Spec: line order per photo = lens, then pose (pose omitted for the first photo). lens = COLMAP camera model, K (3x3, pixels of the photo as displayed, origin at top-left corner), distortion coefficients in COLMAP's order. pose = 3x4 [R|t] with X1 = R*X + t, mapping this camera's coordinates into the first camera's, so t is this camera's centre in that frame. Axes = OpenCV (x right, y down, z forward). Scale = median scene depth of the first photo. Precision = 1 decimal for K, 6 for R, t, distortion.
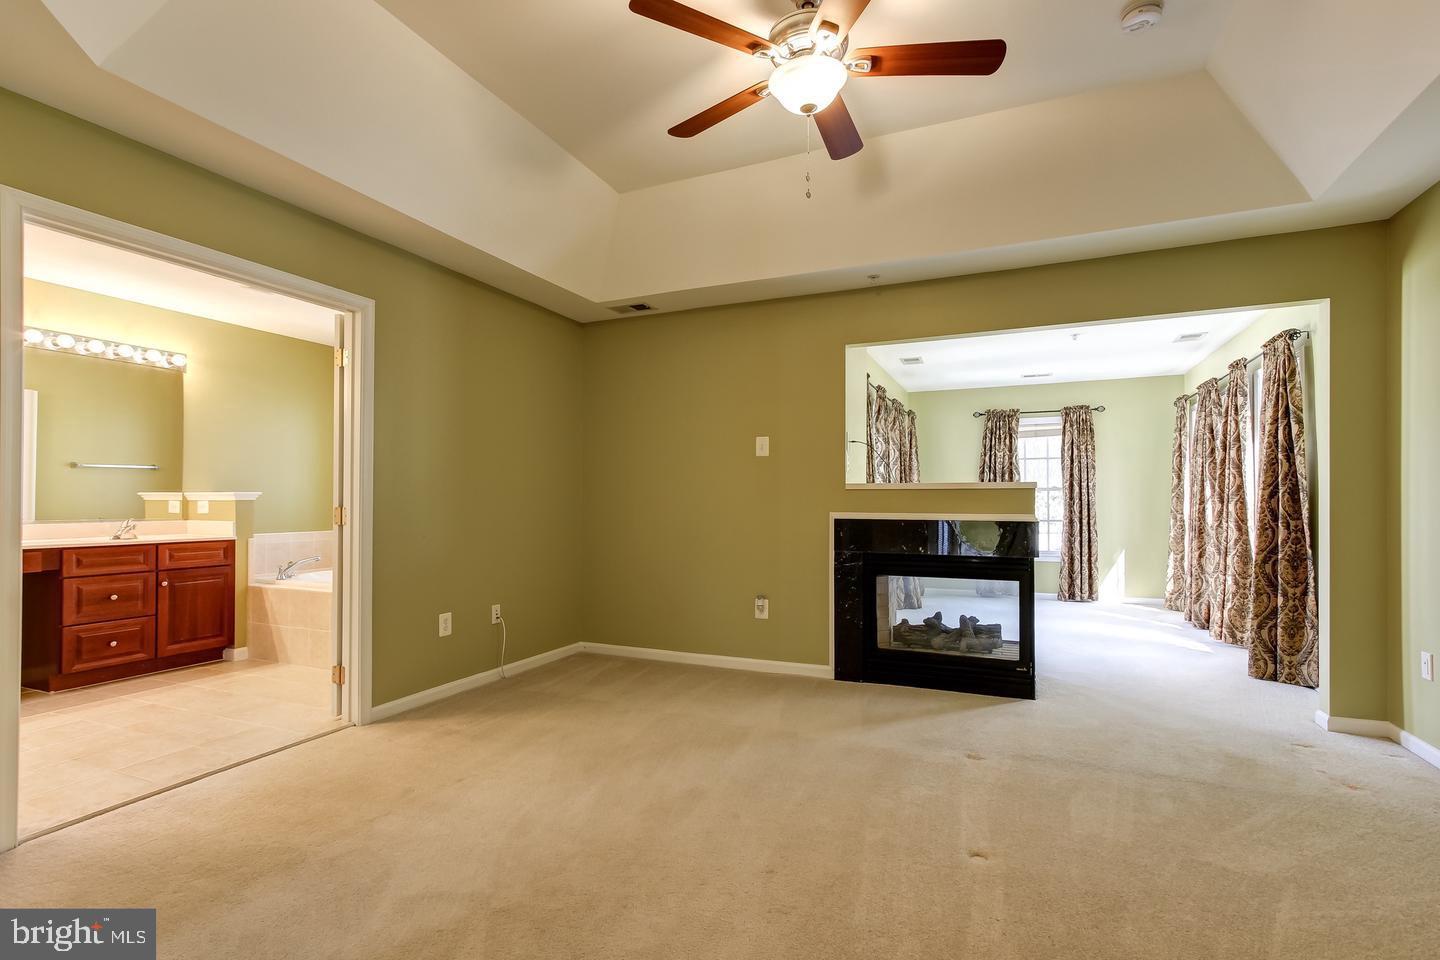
lens RADIAL K [[687.3, 0, 717.6], [0, 687.3, 486.6], [0, 0, 1]] dist [-0.003284, 0.000237]
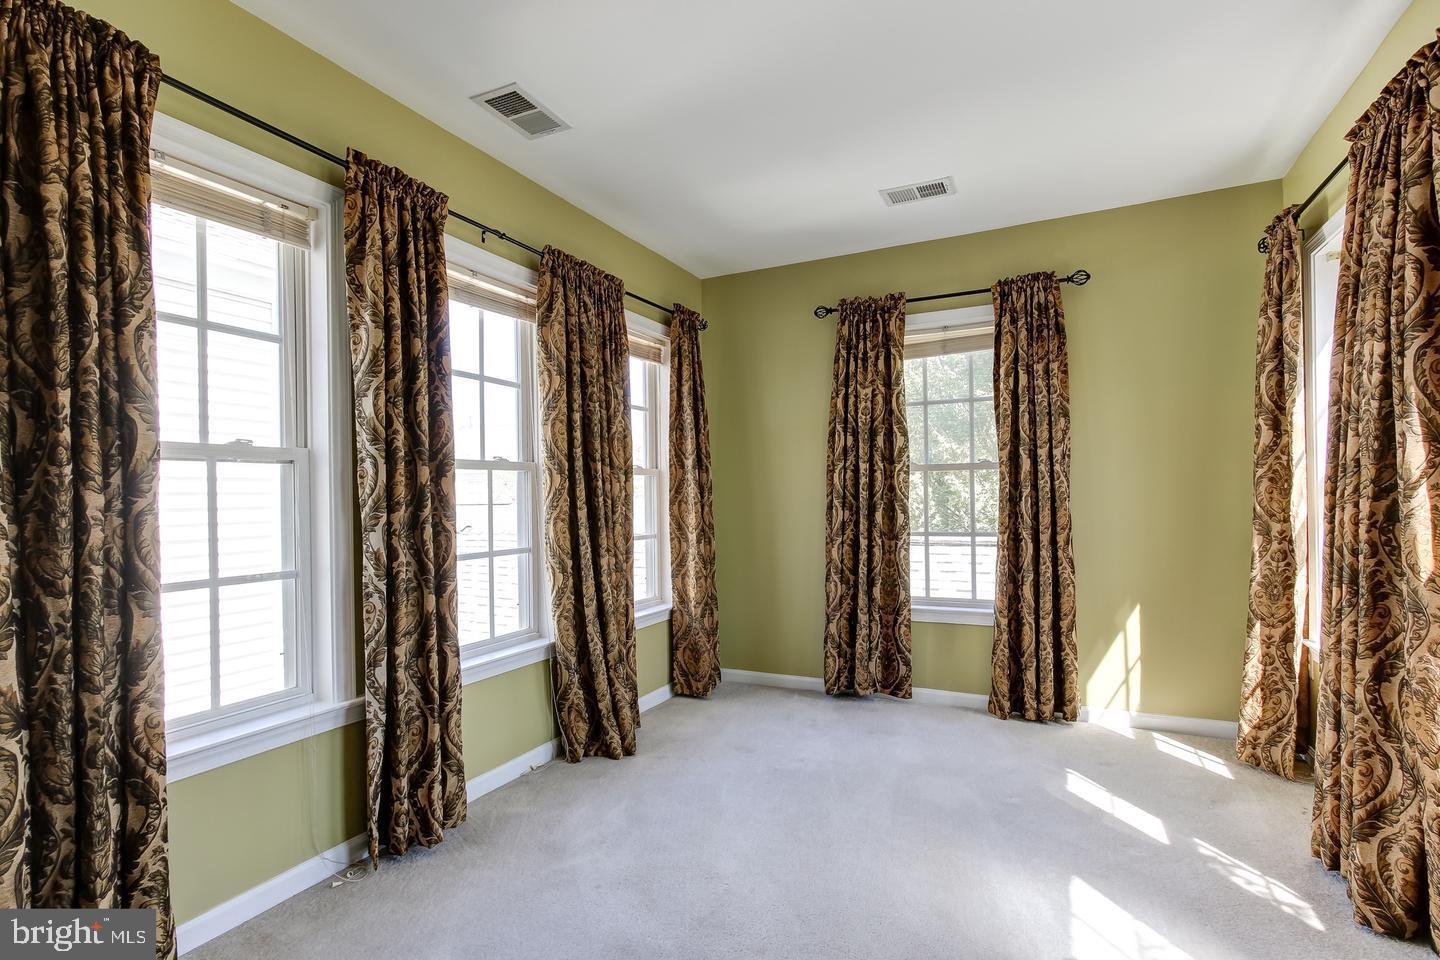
lens RADIAL K [[687.3, 0, 722.5], [0, 687.3, 487.1], [0, 0, 1]] dist [-0.003284, 0.000237]
pose [[0.999094, -0.013095, -0.040498, 0.346802], [0.013490, 0.999864, 0.009498, 0.011607], [0.040368, -0.010036, 0.999134, 0.553813]]
